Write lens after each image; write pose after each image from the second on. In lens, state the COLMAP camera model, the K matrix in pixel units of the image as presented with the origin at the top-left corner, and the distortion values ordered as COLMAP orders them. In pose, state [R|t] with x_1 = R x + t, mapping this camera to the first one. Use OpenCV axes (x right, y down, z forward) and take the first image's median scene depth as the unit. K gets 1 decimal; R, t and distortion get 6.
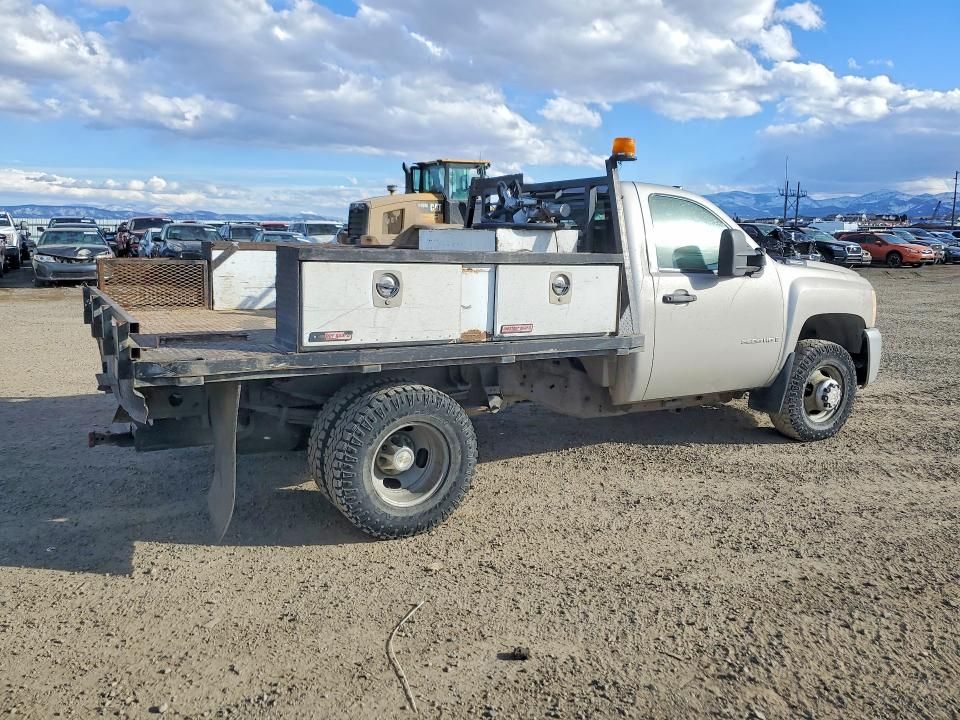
lens RADIAL K [[730.9, 0, 480.8], [0, 730.9, 362.9], [0, 0, 1]] dist [0.025760, 0.003384]
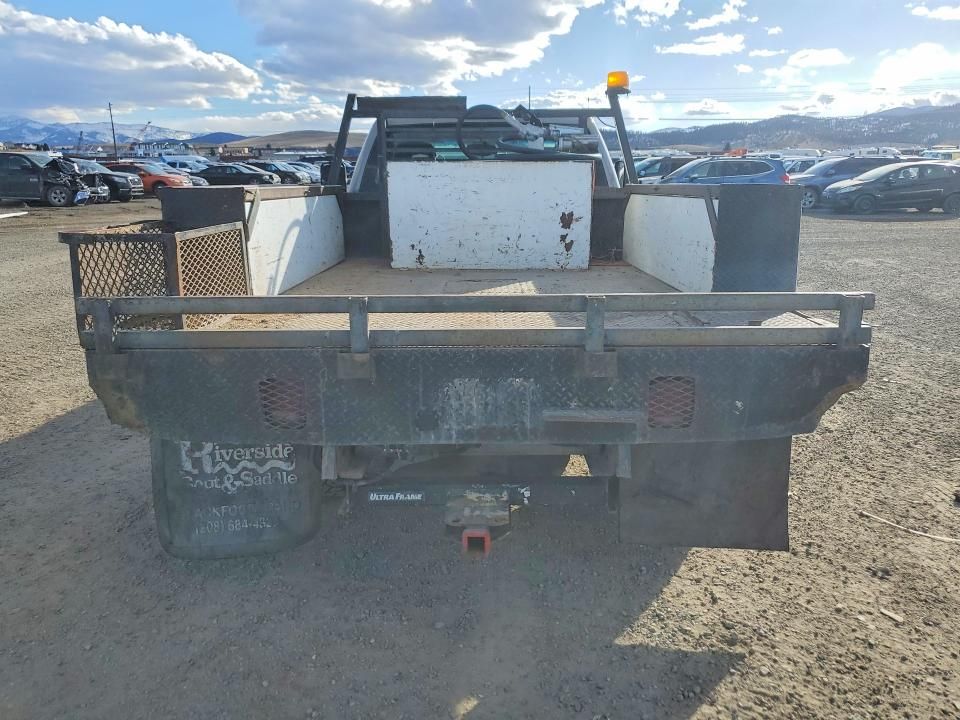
lens RADIAL K [[730.9, 0, 478.2], [0, 730.9, 358.2], [0, 0, 1]] dist [0.025760, 0.003384]
pose [[0.527252, -0.229750, 0.818059, -0.998507], [0.160936, 0.972327, 0.169350, -0.136832], [-0.834329, 0.042365, 0.549637, 0.712195]]
